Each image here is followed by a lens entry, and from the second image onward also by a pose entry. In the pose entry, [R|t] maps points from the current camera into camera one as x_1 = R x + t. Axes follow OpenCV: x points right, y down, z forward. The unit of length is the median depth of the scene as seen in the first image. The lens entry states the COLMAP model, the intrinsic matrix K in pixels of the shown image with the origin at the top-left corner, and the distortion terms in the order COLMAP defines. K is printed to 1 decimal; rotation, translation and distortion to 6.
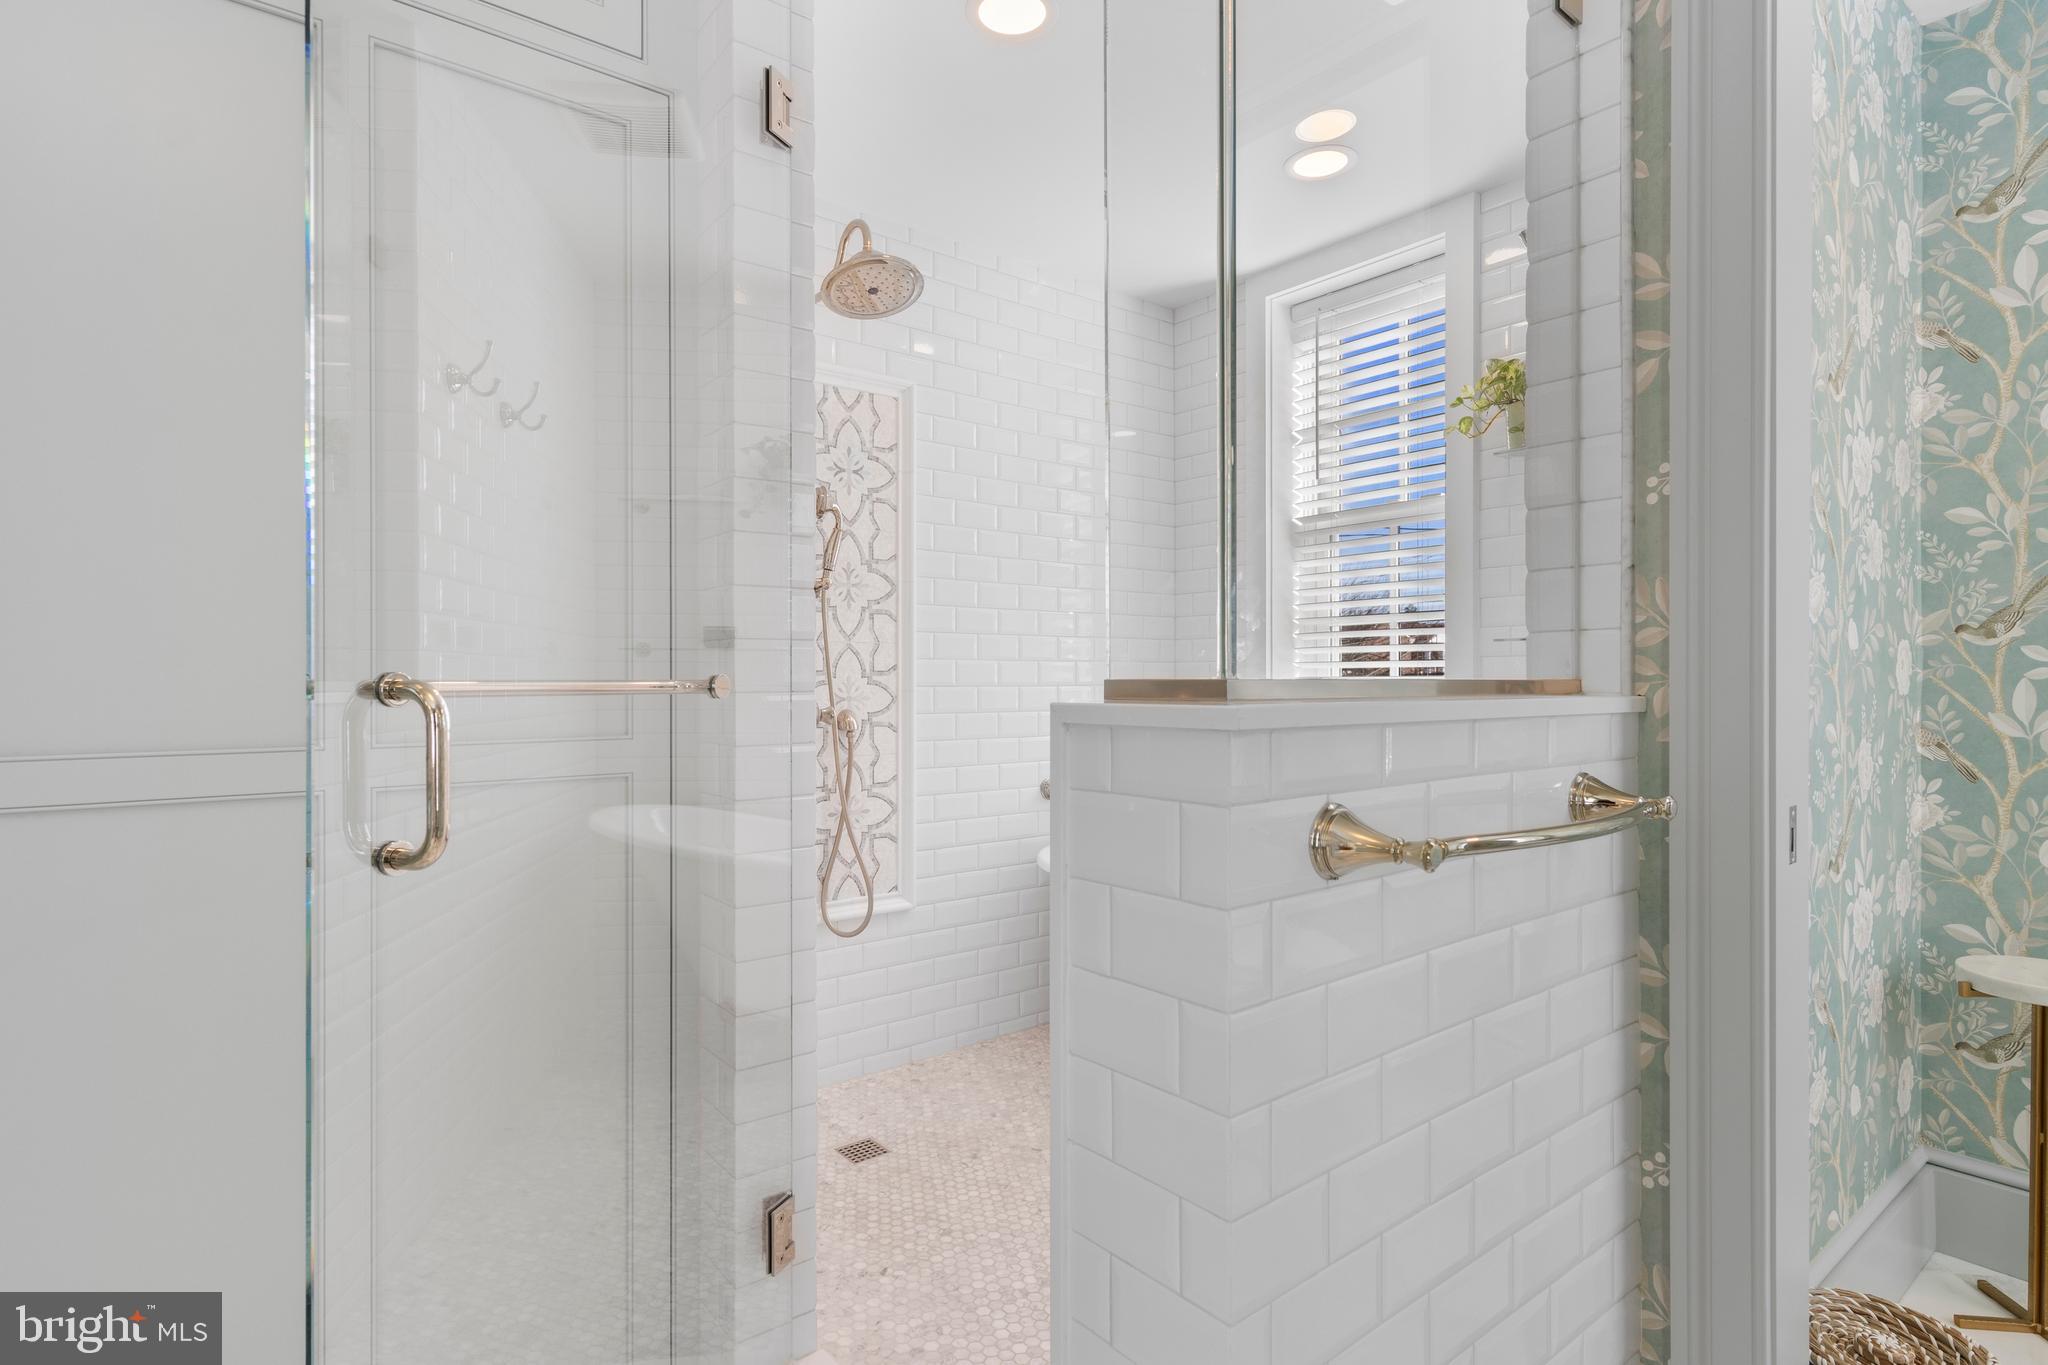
lens RADIAL K [[1040.2, 0, 1026.2], [0, 1040.2, 682.7], [0, 0, 1]] dist [0.011045, -0.004858]
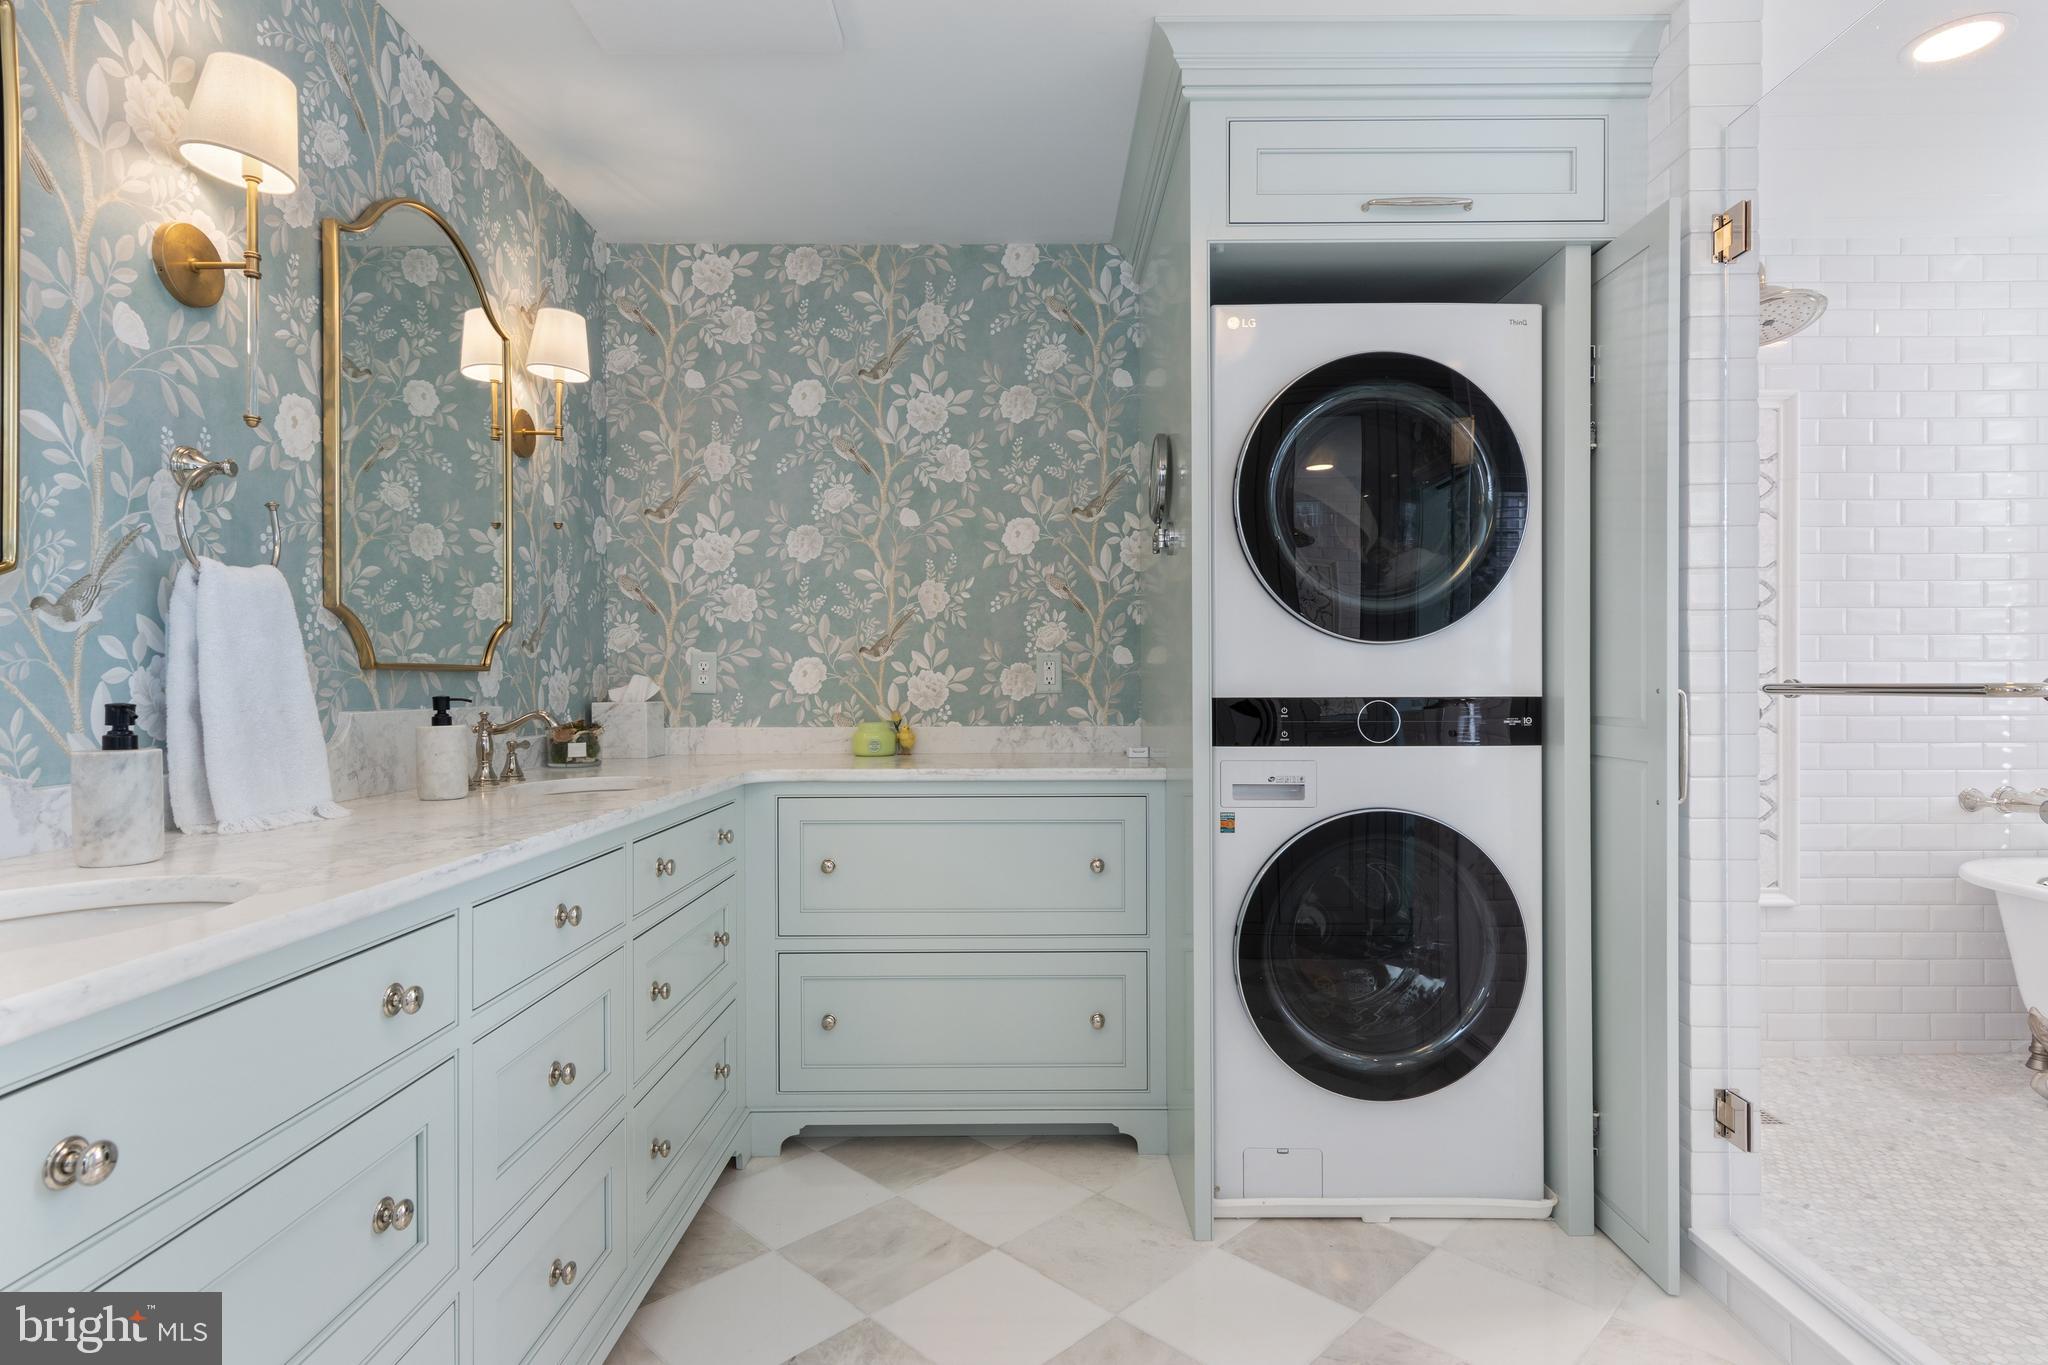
lens RADIAL K [[1040.2, 0, 1019.2], [0, 1040.2, 687.6], [0, 0, 1]] dist [0.011045, -0.004858]
pose [[0.778912, -0.000267, -0.627133, -0.060461], [0.001340, 0.999998, 0.001238, 0.000359], [0.627132, -0.001805, 0.778911, -0.280323]]
